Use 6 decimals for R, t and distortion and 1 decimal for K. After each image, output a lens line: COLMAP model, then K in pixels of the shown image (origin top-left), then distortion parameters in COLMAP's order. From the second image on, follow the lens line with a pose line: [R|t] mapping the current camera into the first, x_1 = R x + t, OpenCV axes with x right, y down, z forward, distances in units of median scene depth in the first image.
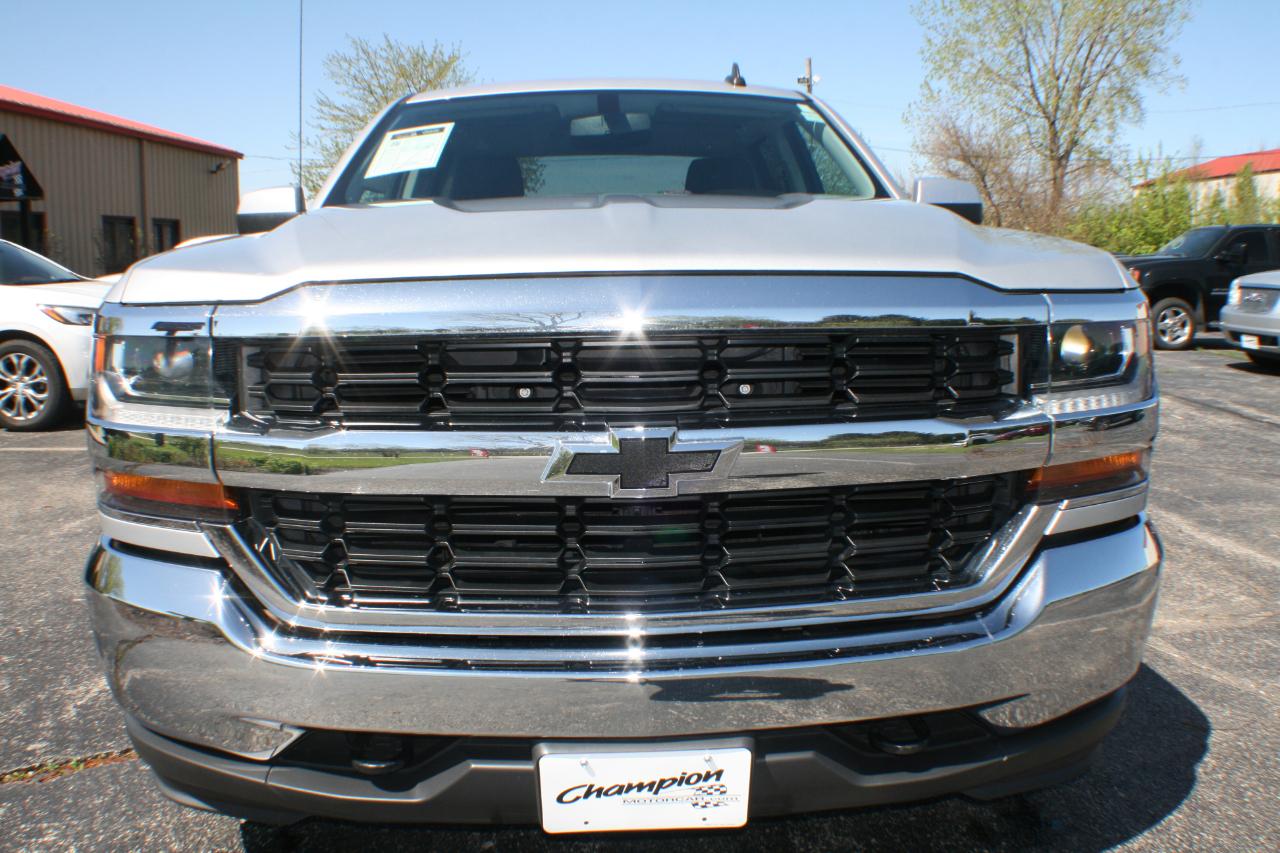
lens RADIAL K [[1023.8, 0, 638.9], [0, 1023.8, 464.5], [0, 0, 1]] dist [-0.201458, 0.054505]
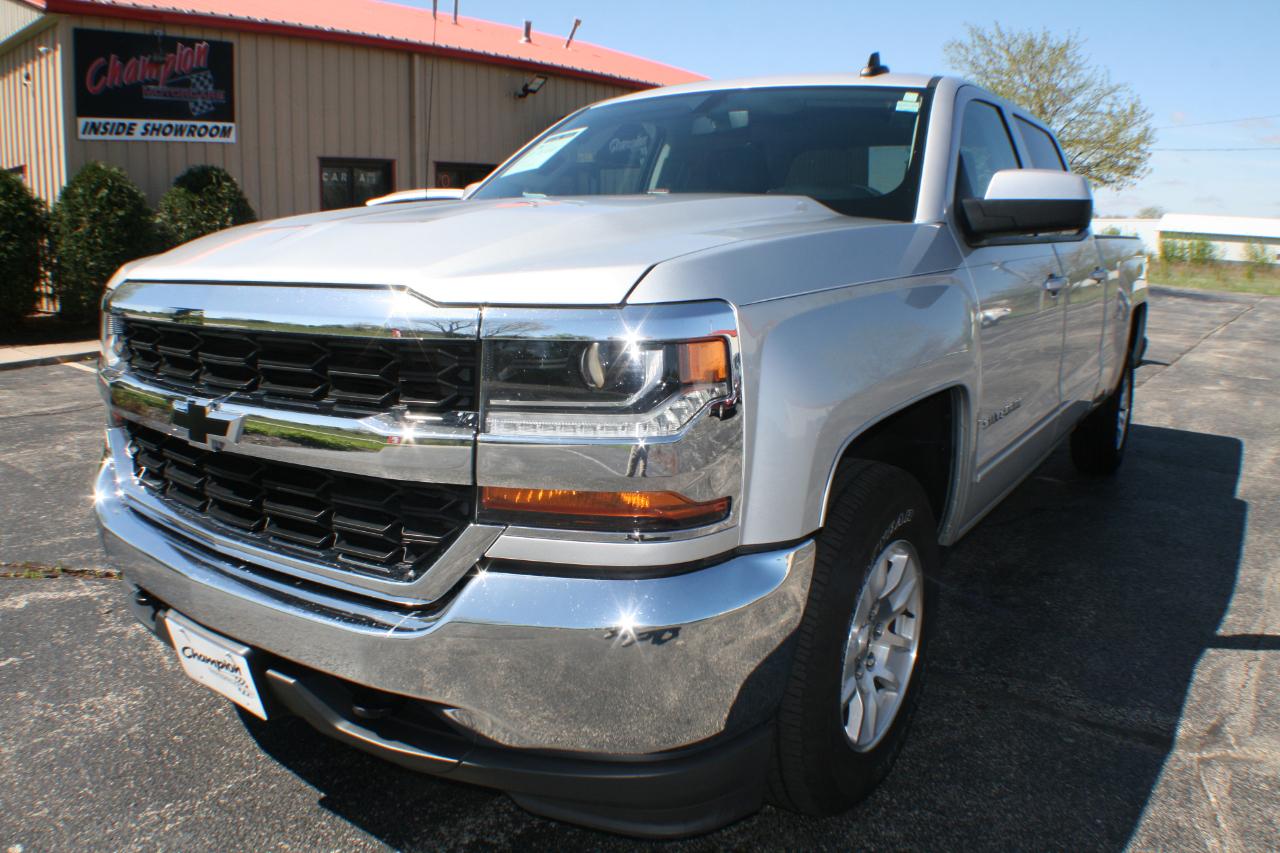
lens RADIAL K [[955.1, 0, 645.0], [0, 955.1, 455.3], [0, 0, 1]] dist [-0.218211, 0.070229]
pose [[0.791850, 0.156084, -0.590433, 1.061659], [-0.134851, 0.987613, 0.080226, -0.120879], [0.595641, 0.016093, 0.803089, 0.343155]]
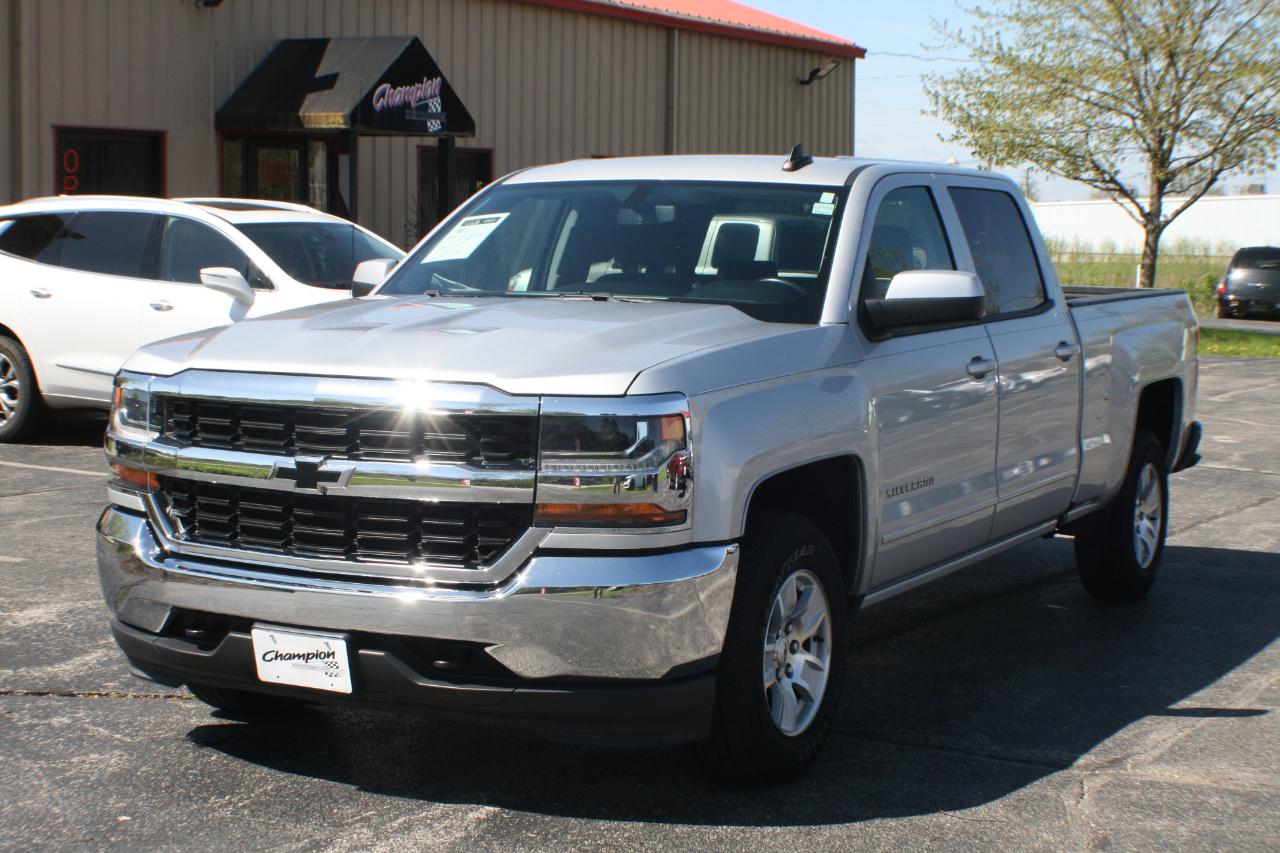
lens RADIAL K [[2136.3, 0, 641.6], [0, 2136.3, 496.7], [0, 0, 1]] dist [-0.132519, -0.010416]
pose [[0.860053, 0.085056, -0.503066, 2.254849], [-0.122753, 0.991539, -0.042216, 0.115177], [0.495218, 0.098061, 0.863217, -1.873545]]
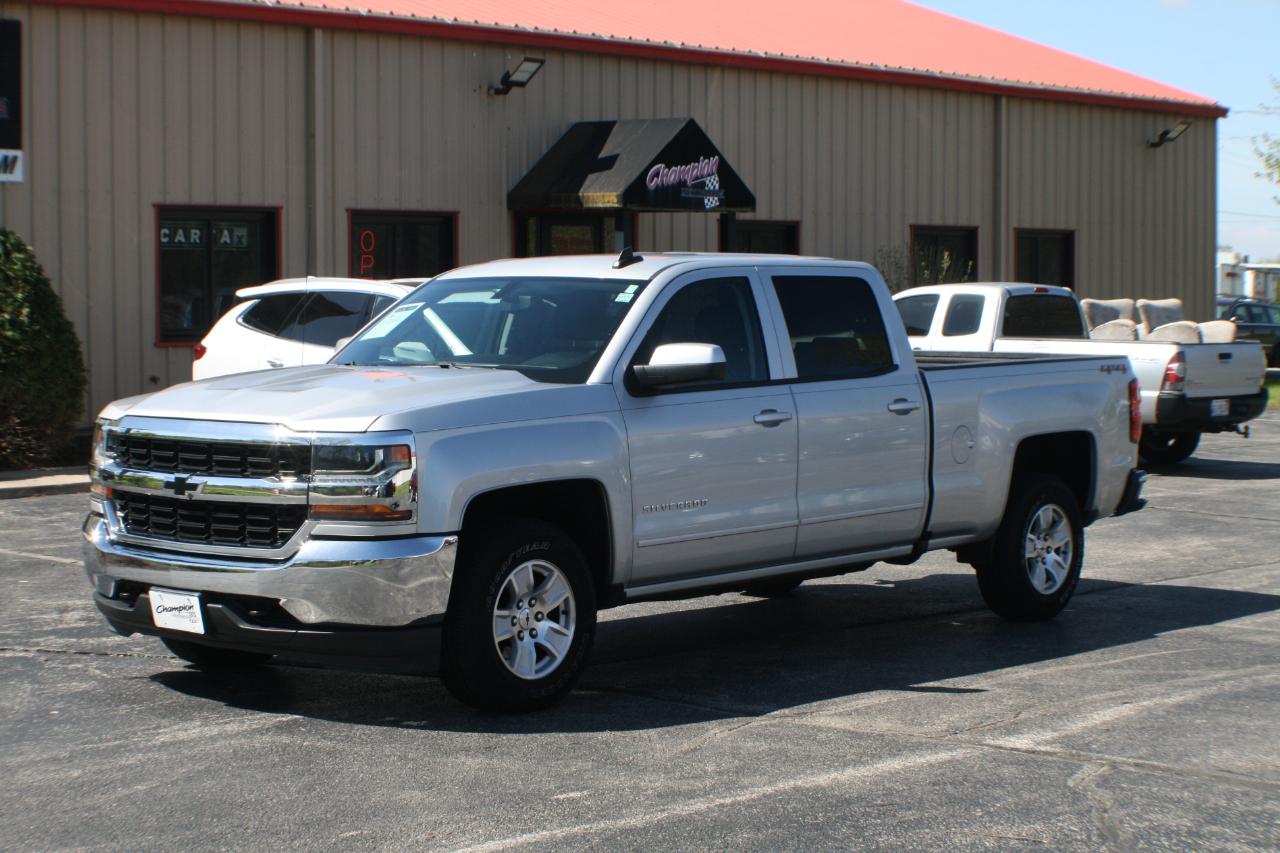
lens RADIAL K [[2334.6, 0, 636.2], [0, 2334.6, 519.9], [0, 0, 1]] dist [-0.142334, 0.056066]
pose [[0.723959, 0.078782, -0.685330, 4.730340], [-0.144522, 0.988732, -0.039009, 0.141721], [0.674535, 0.127286, 0.727187, -2.492480]]
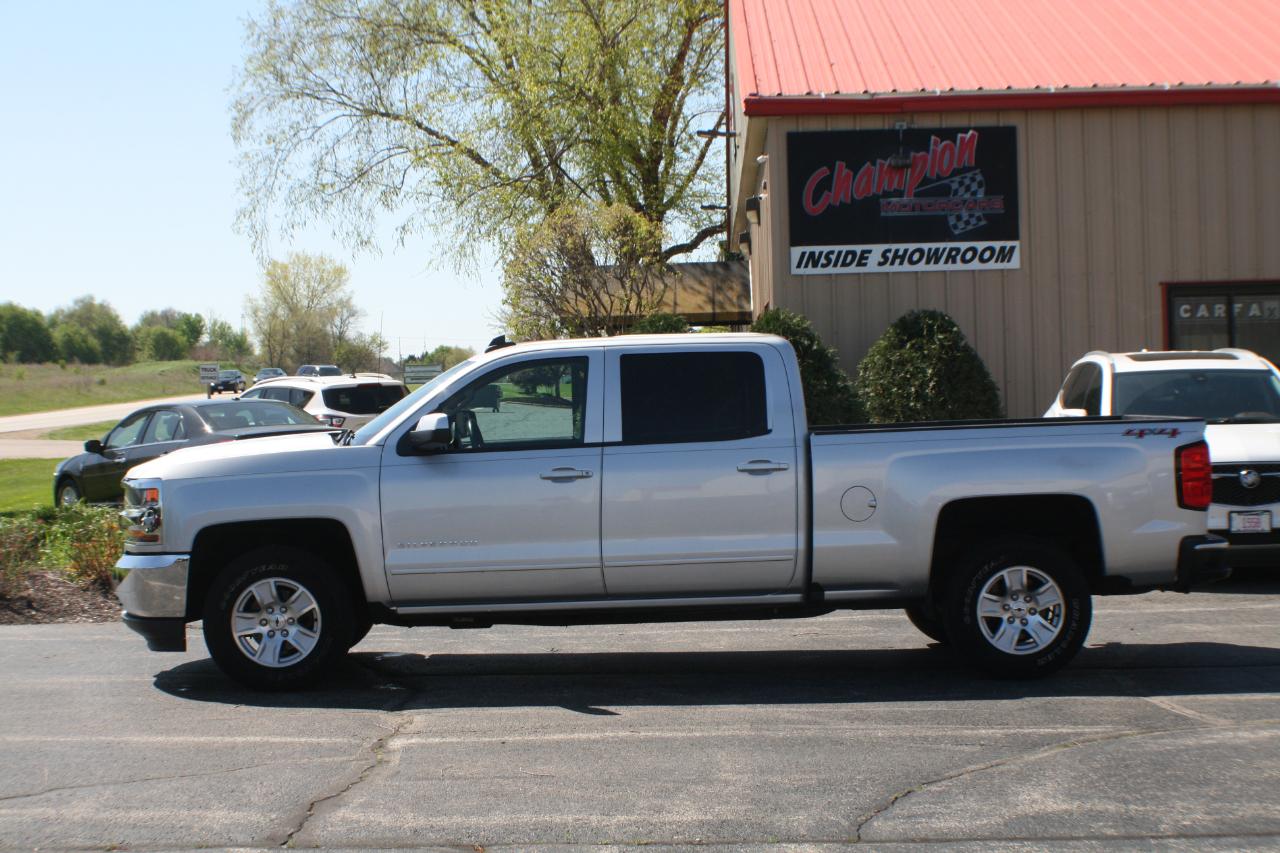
lens RADIAL K [[2334.6, 0, 636.2], [0, 2334.6, 519.9], [0, 0, 1]] dist [-0.142334, 0.056066]
pose [[-0.019765, 0.068265, -0.997471, 8.213586], [-0.171561, 0.982637, 0.070649, -0.882056], [0.984975, 0.172523, -0.007710, 2.745712]]
